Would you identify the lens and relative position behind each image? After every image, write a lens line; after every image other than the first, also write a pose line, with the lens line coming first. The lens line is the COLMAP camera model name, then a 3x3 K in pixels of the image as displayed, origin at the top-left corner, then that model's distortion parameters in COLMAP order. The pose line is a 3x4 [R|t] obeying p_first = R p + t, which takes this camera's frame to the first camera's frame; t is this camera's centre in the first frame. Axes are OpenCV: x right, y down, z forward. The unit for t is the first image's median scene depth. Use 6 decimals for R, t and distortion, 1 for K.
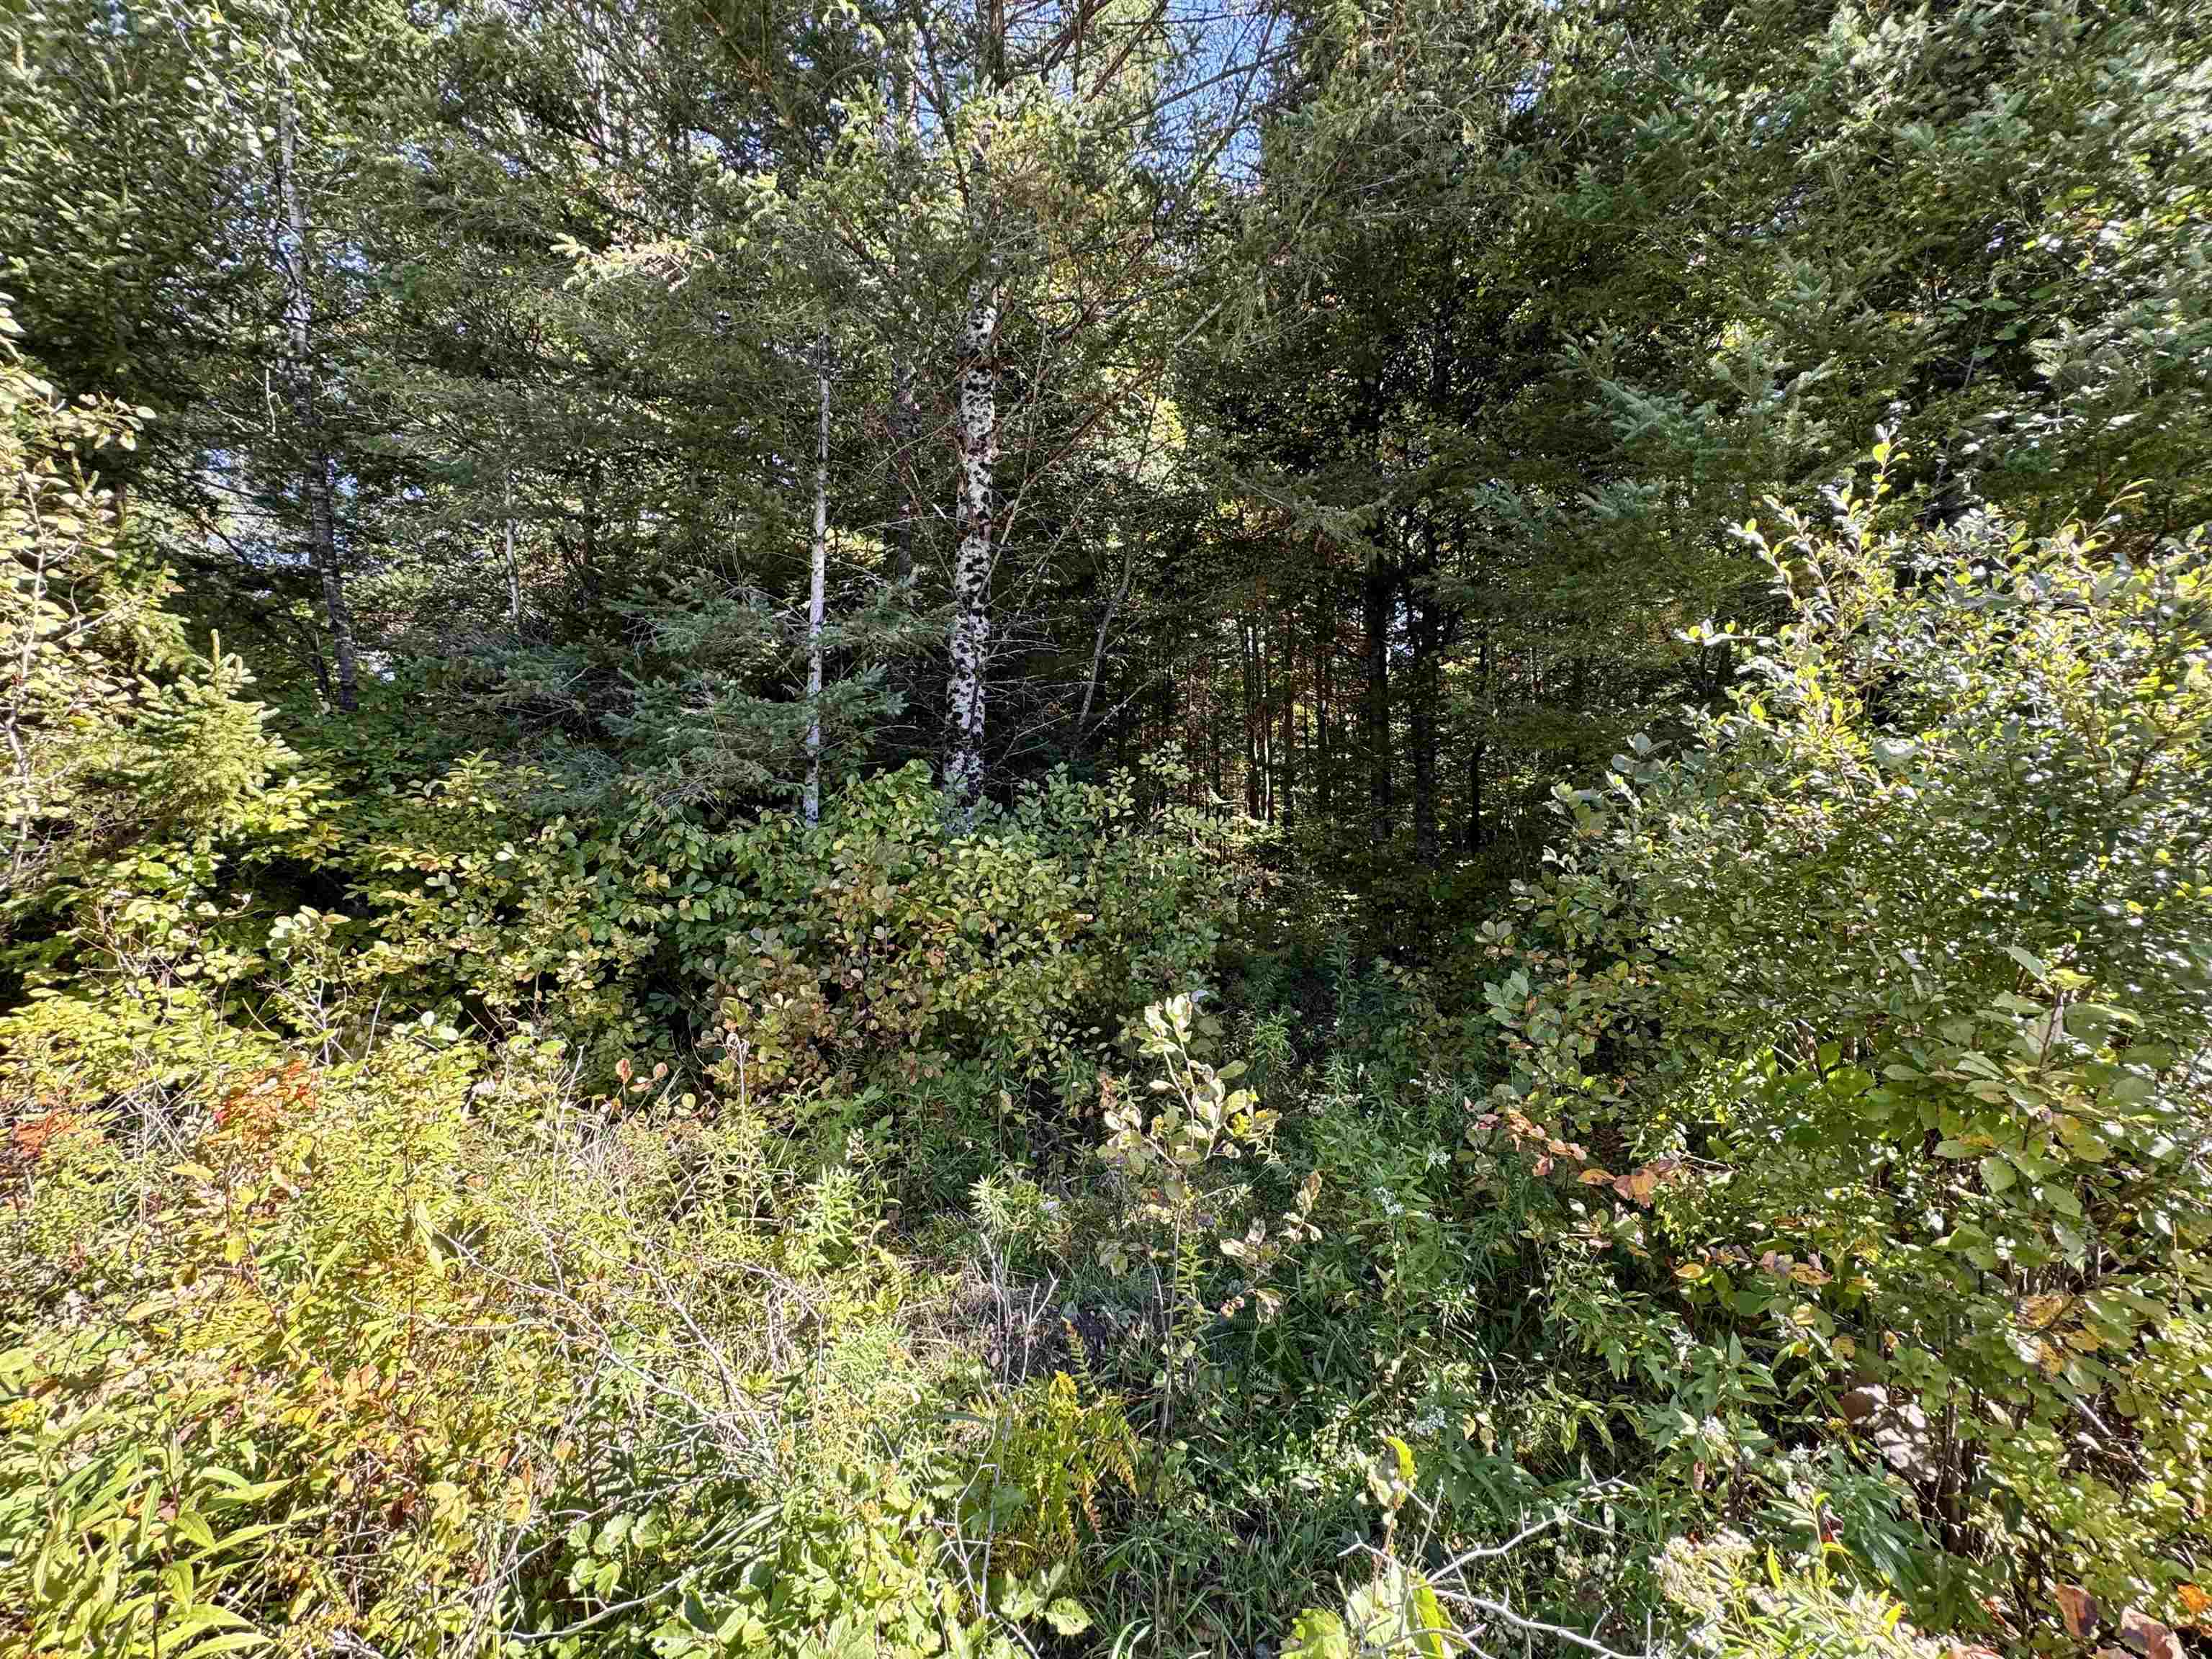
lens RADIAL K [[882.1, 0, 1106.0], [0, 882.1, 829.5], [0, 0, 1]] dist [-0.001939, 0.000323]
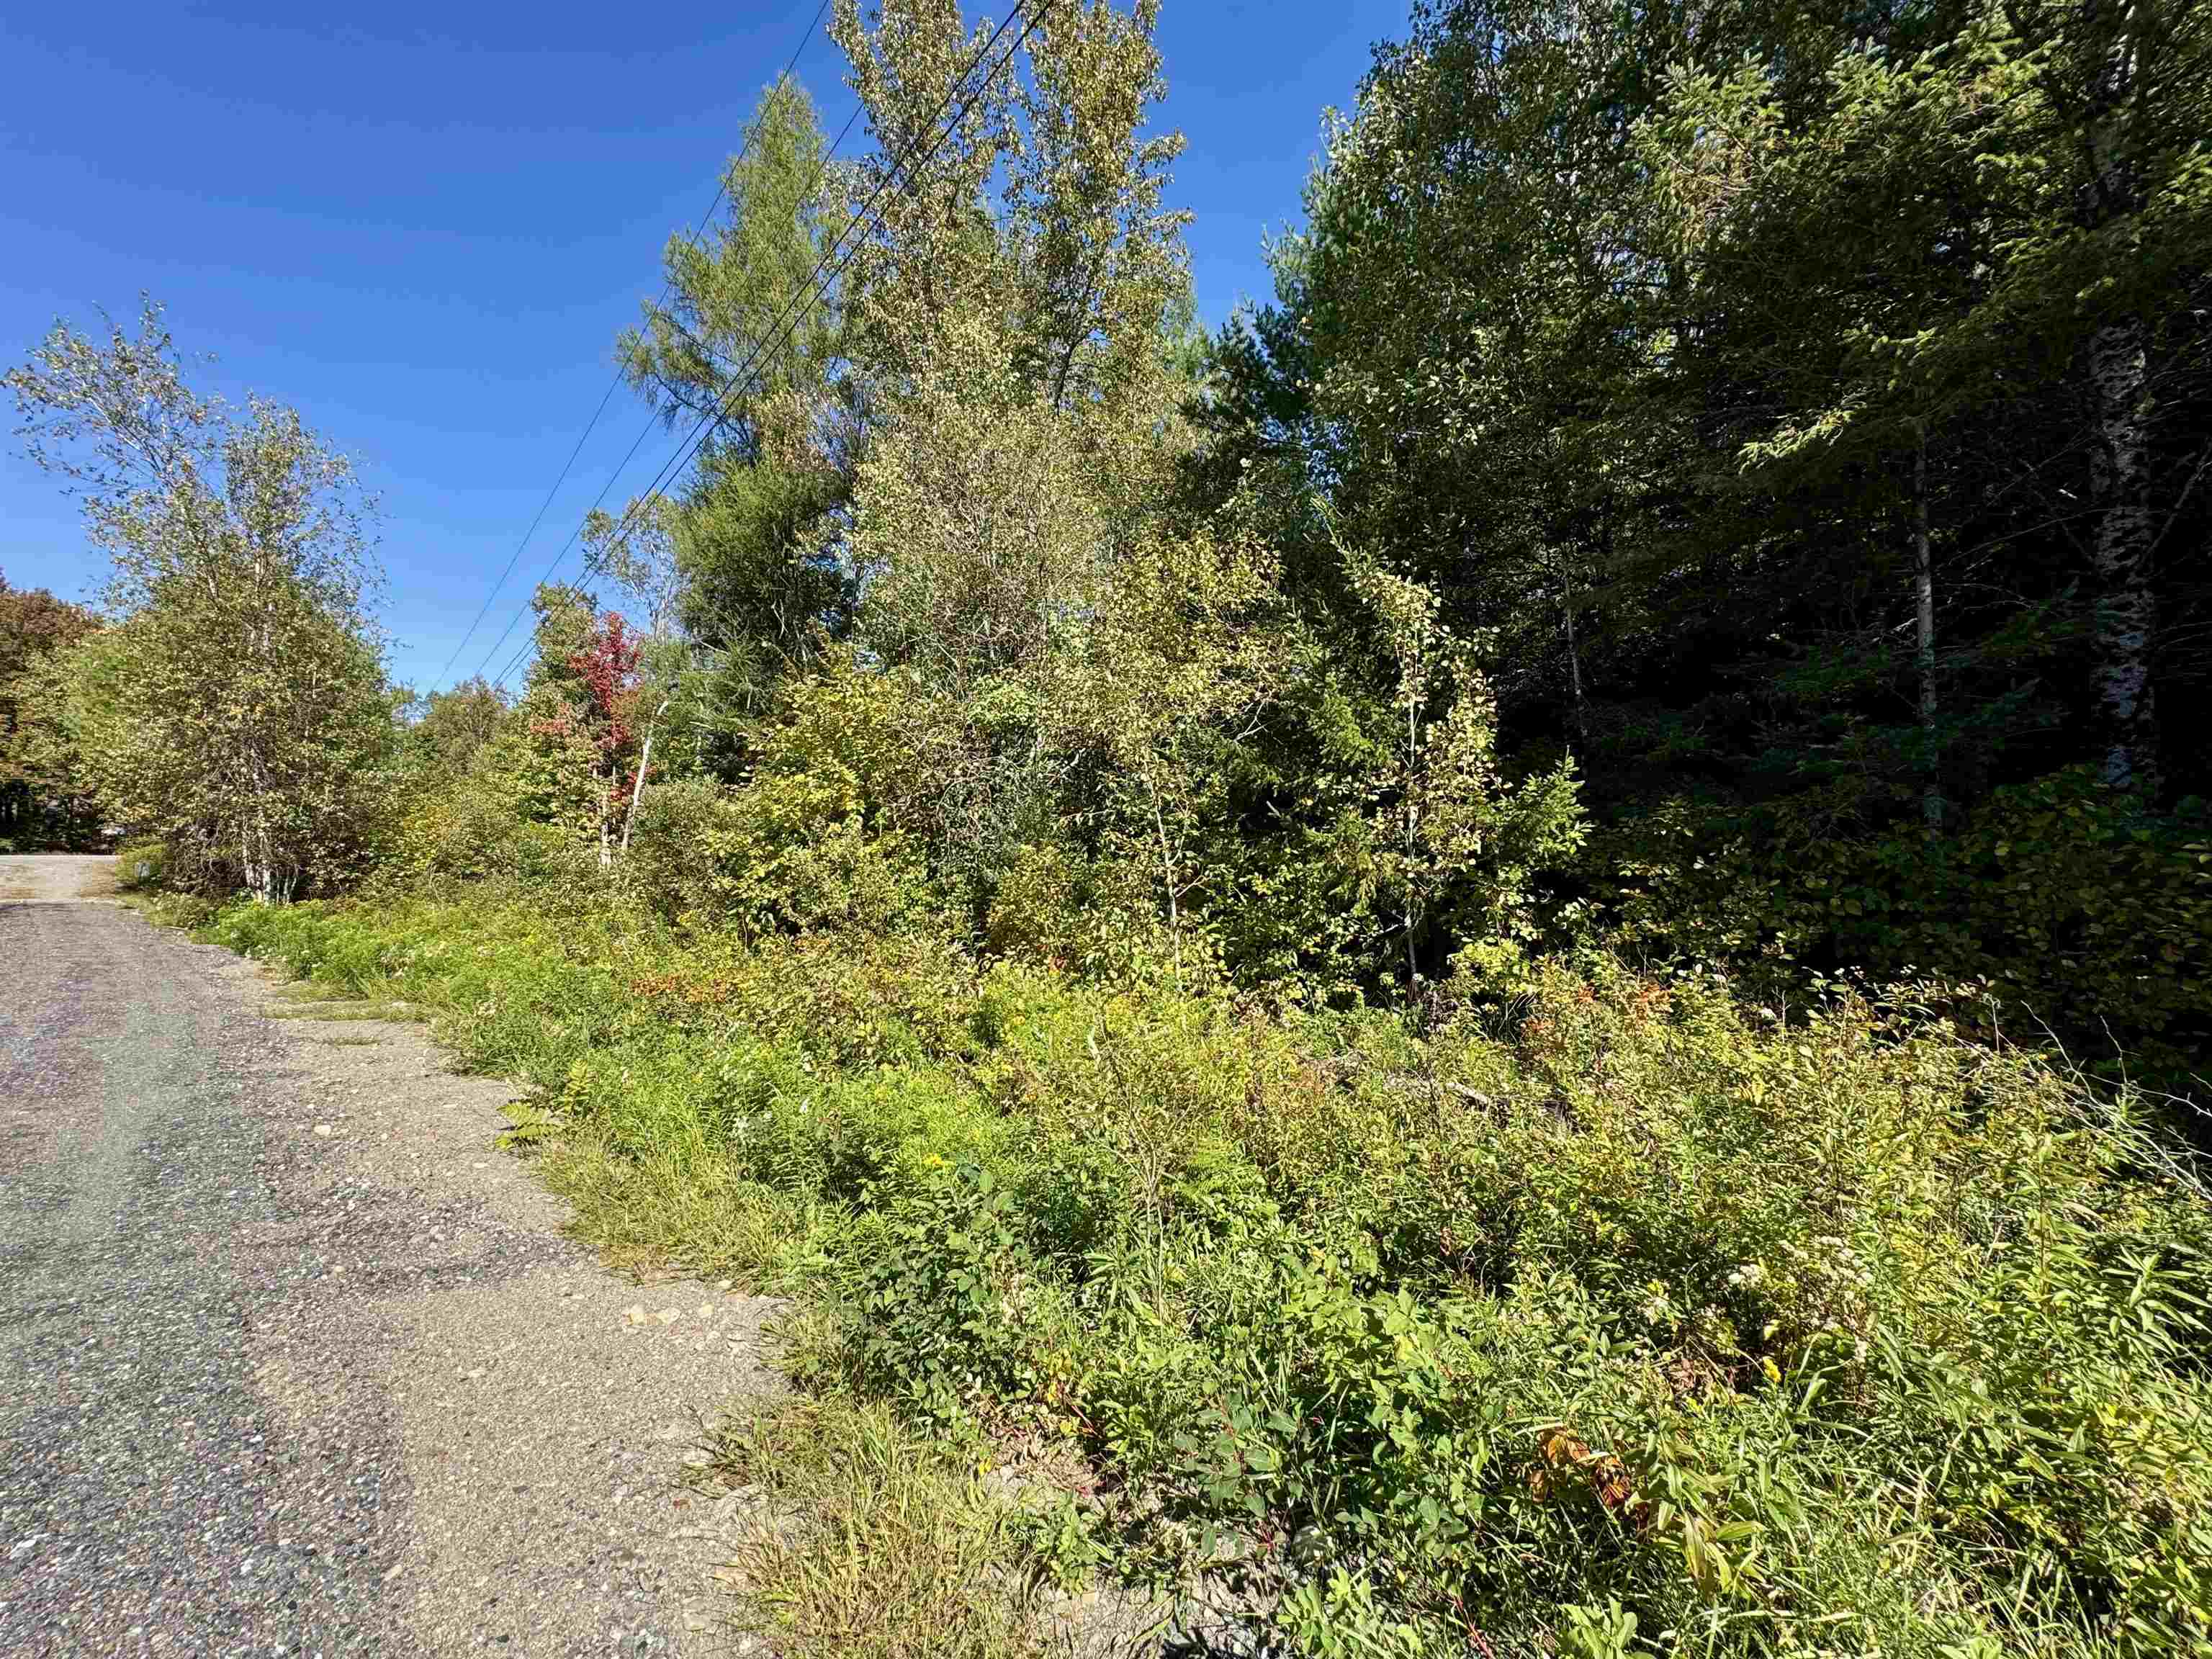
lens RADIAL K [[882.1, 0, 1106.0], [0, 882.1, 829.5], [0, 0, 1]] dist [-0.001939, 0.000323]
pose [[0.585781, -0.045499, -0.809191, -0.075223], [0.042629, 0.998771, -0.025300, -0.035180], [0.809347, -0.019675, 0.587001, -0.660238]]
